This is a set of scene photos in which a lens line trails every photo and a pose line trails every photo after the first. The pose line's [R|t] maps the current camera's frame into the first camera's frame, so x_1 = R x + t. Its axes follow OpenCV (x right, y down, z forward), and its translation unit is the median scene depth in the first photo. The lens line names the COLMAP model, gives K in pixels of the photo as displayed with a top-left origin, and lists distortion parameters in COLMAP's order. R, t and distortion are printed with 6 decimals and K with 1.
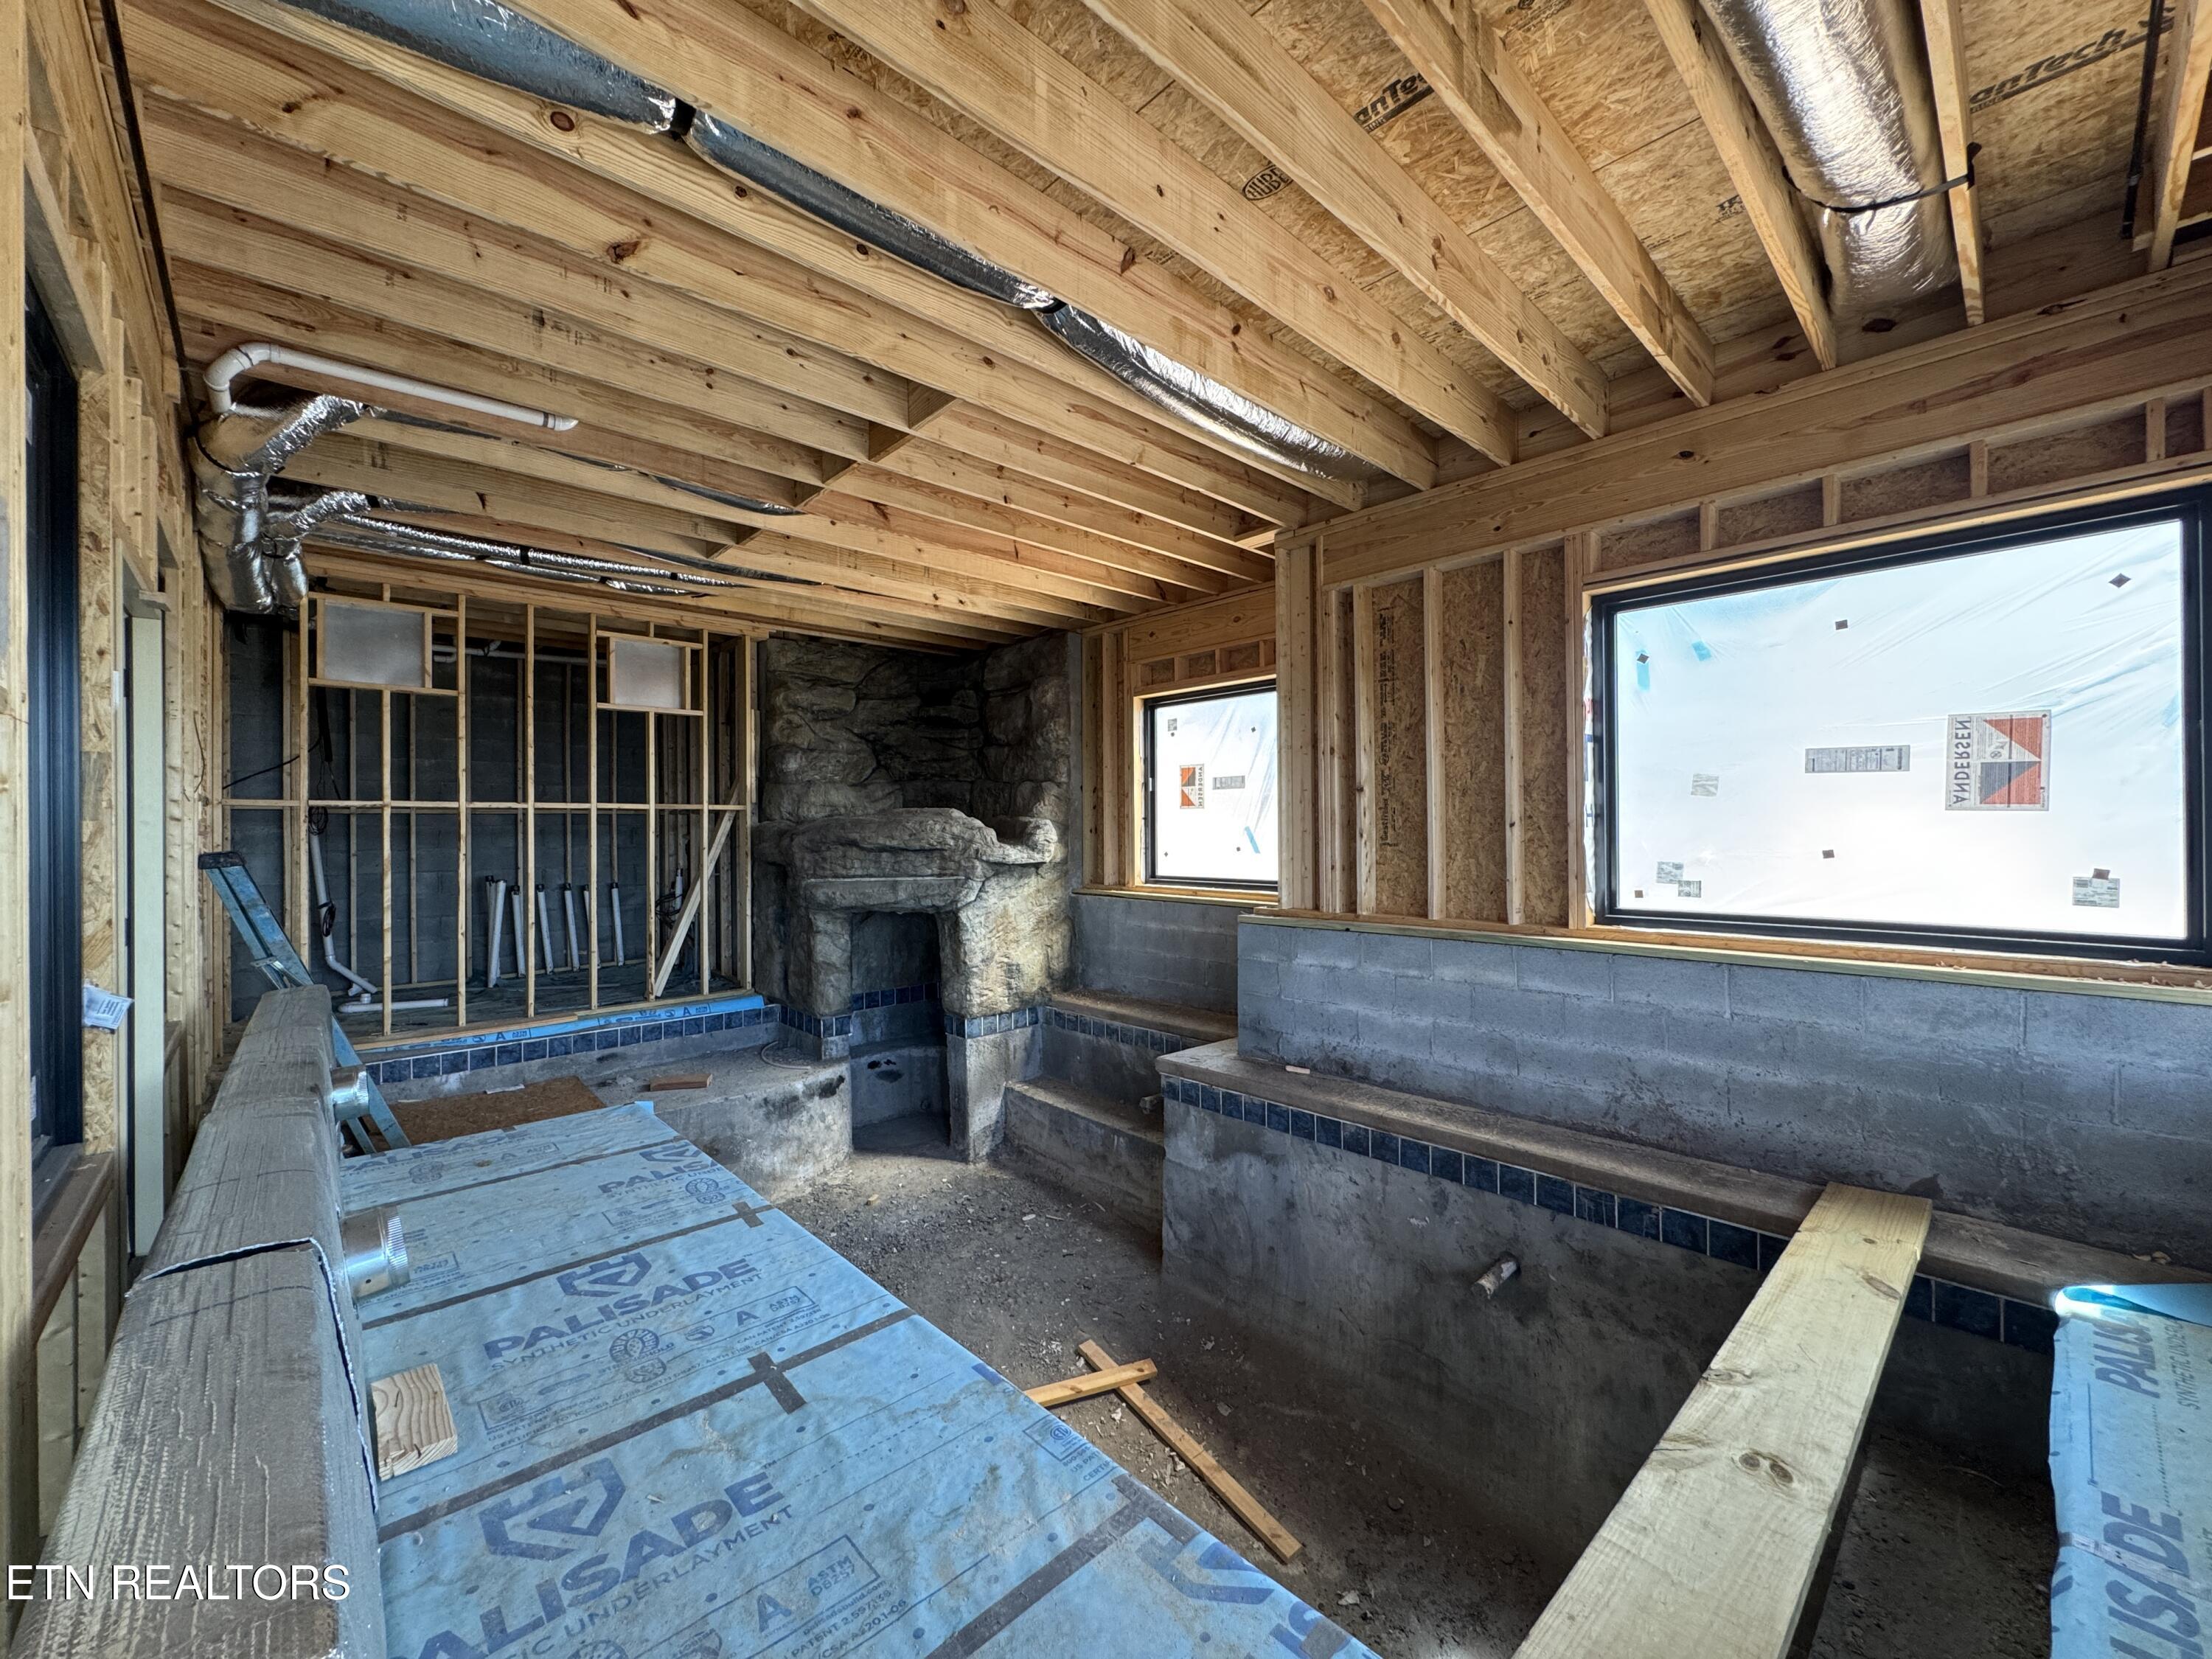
lens RADIAL K [[885.5, 0, 1102.1], [0, 885.5, 834.7], [0, 0, 1]] dist [-0.000672, -0.000127]
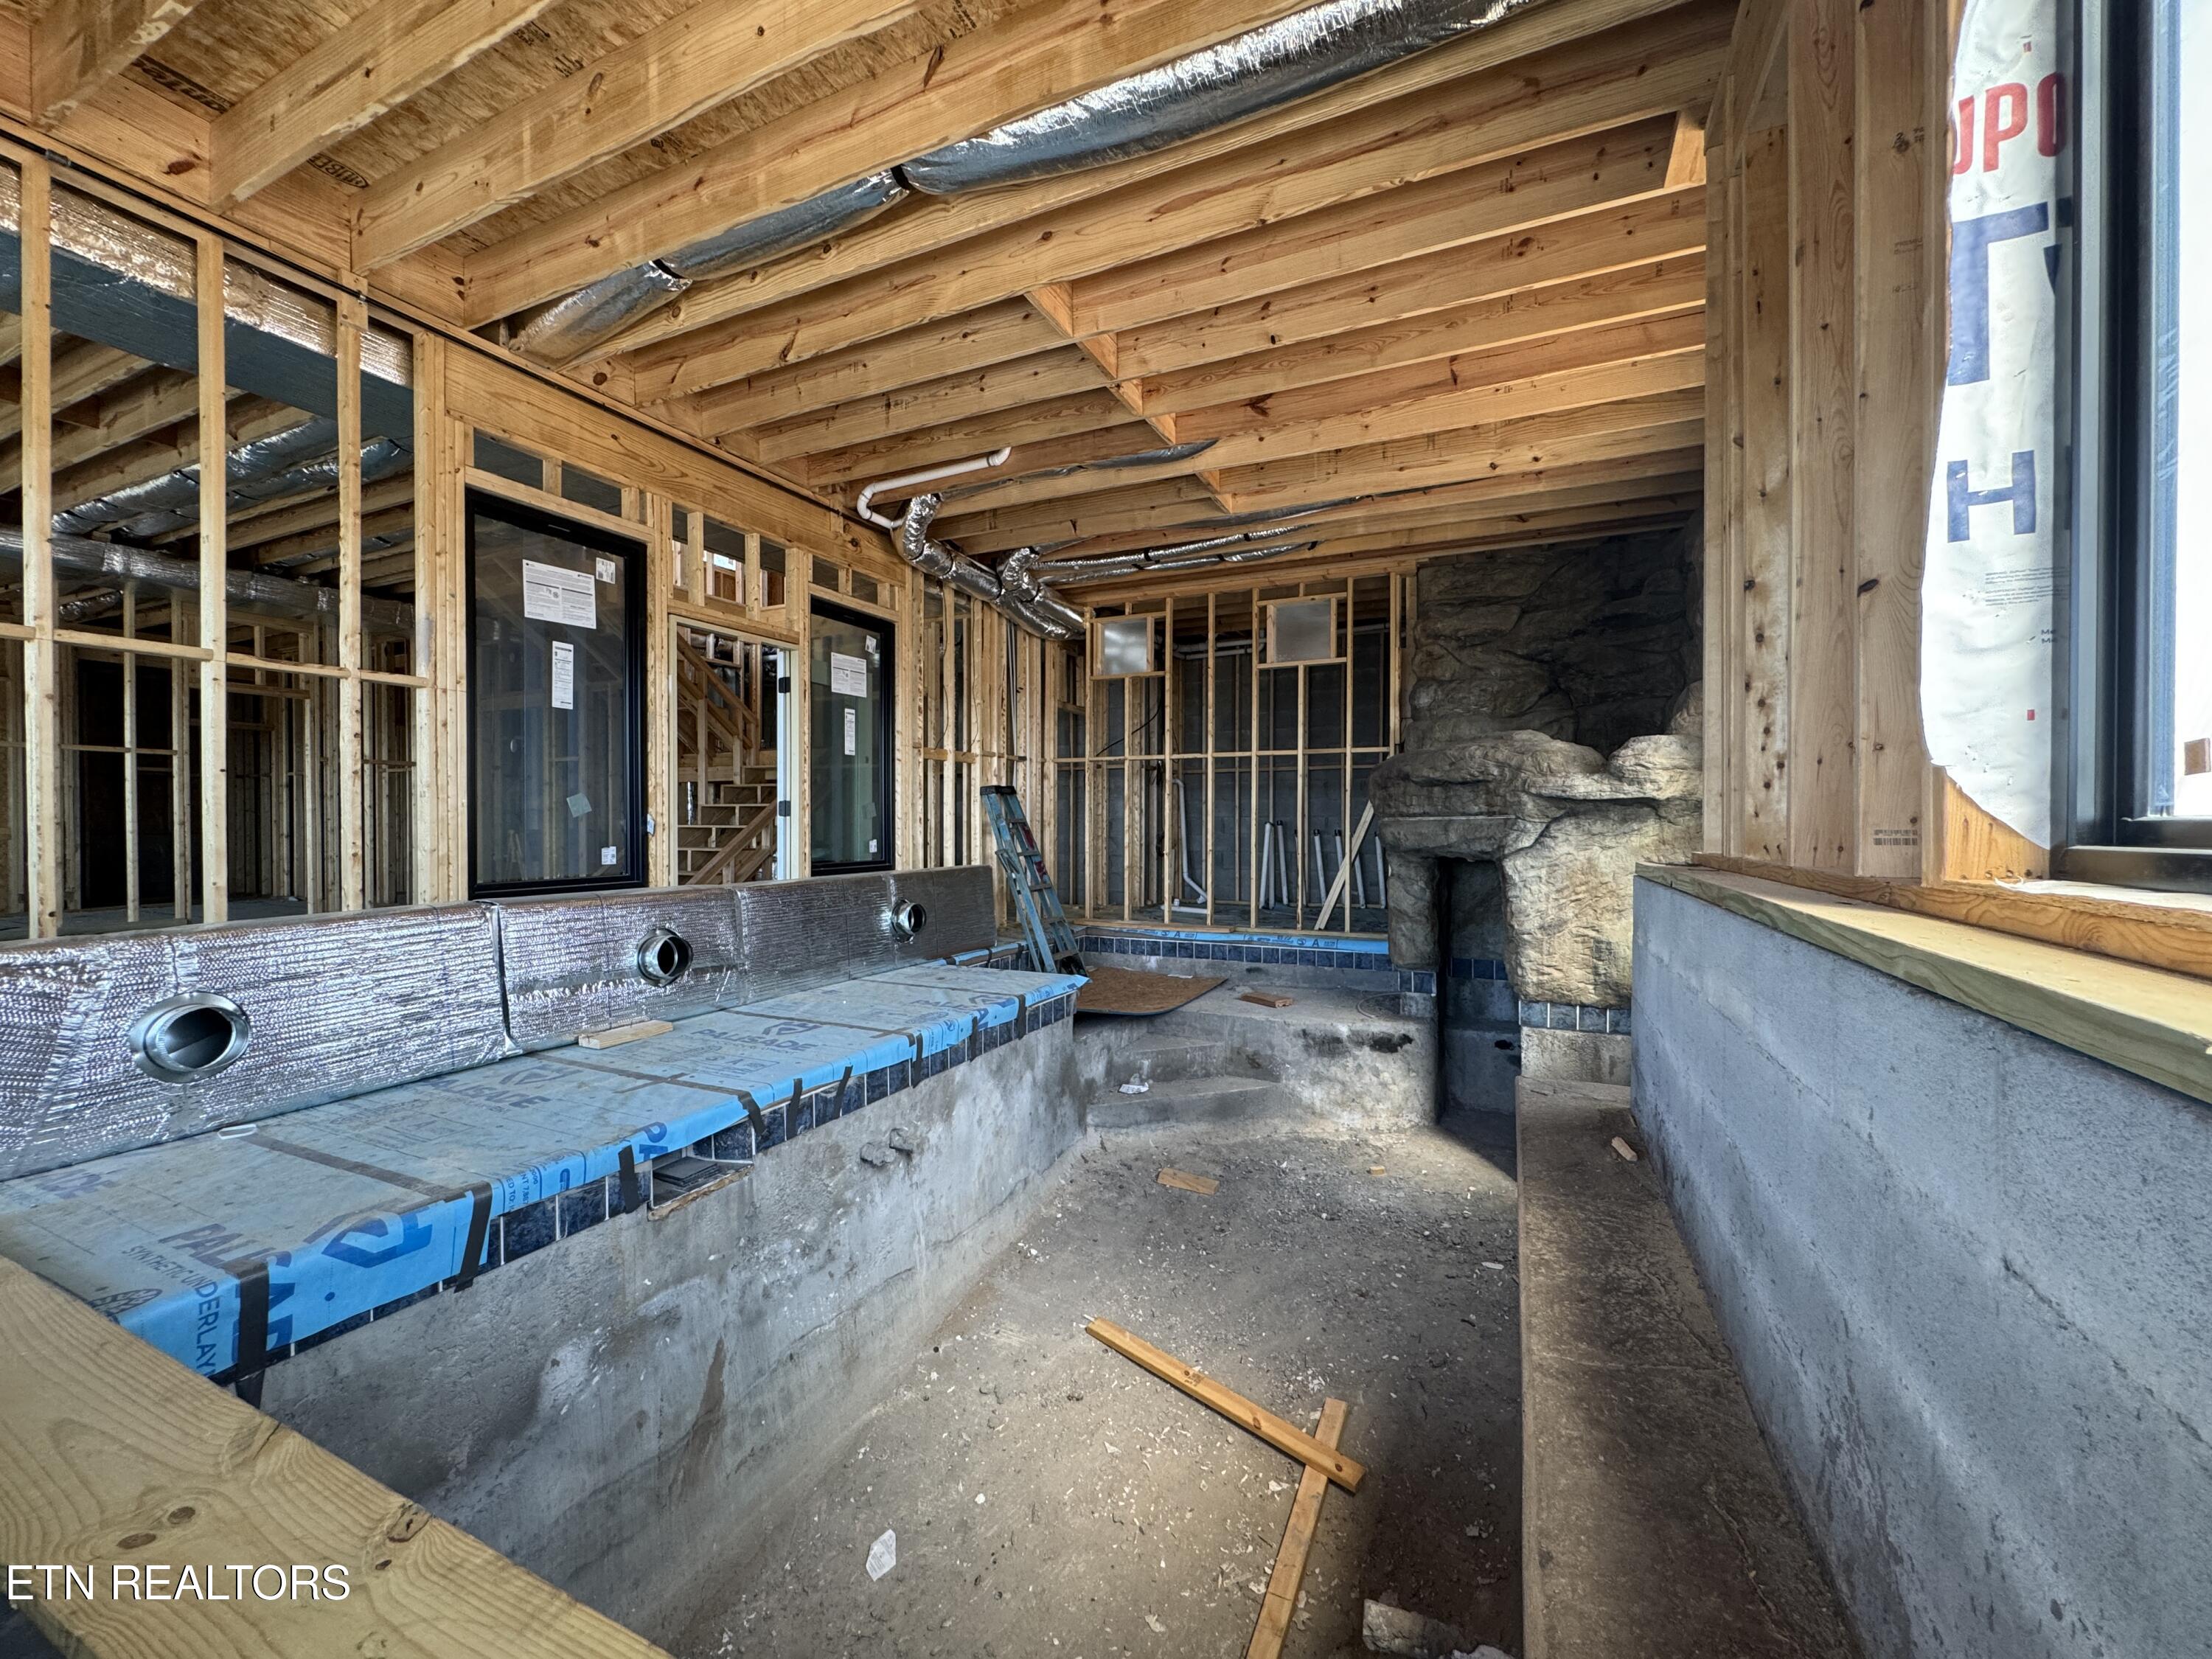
lens RADIAL K [[885.5, 0, 1102.1], [0, 885.5, 834.7], [0, 0, 1]] dist [-0.000672, -0.000127]
pose [[0.374208, 0.023001, -0.927060, 0.478027], [-0.007435, 0.999735, 0.021803, 0.055474], [0.927315, -0.001266, 0.374279, 0.416496]]
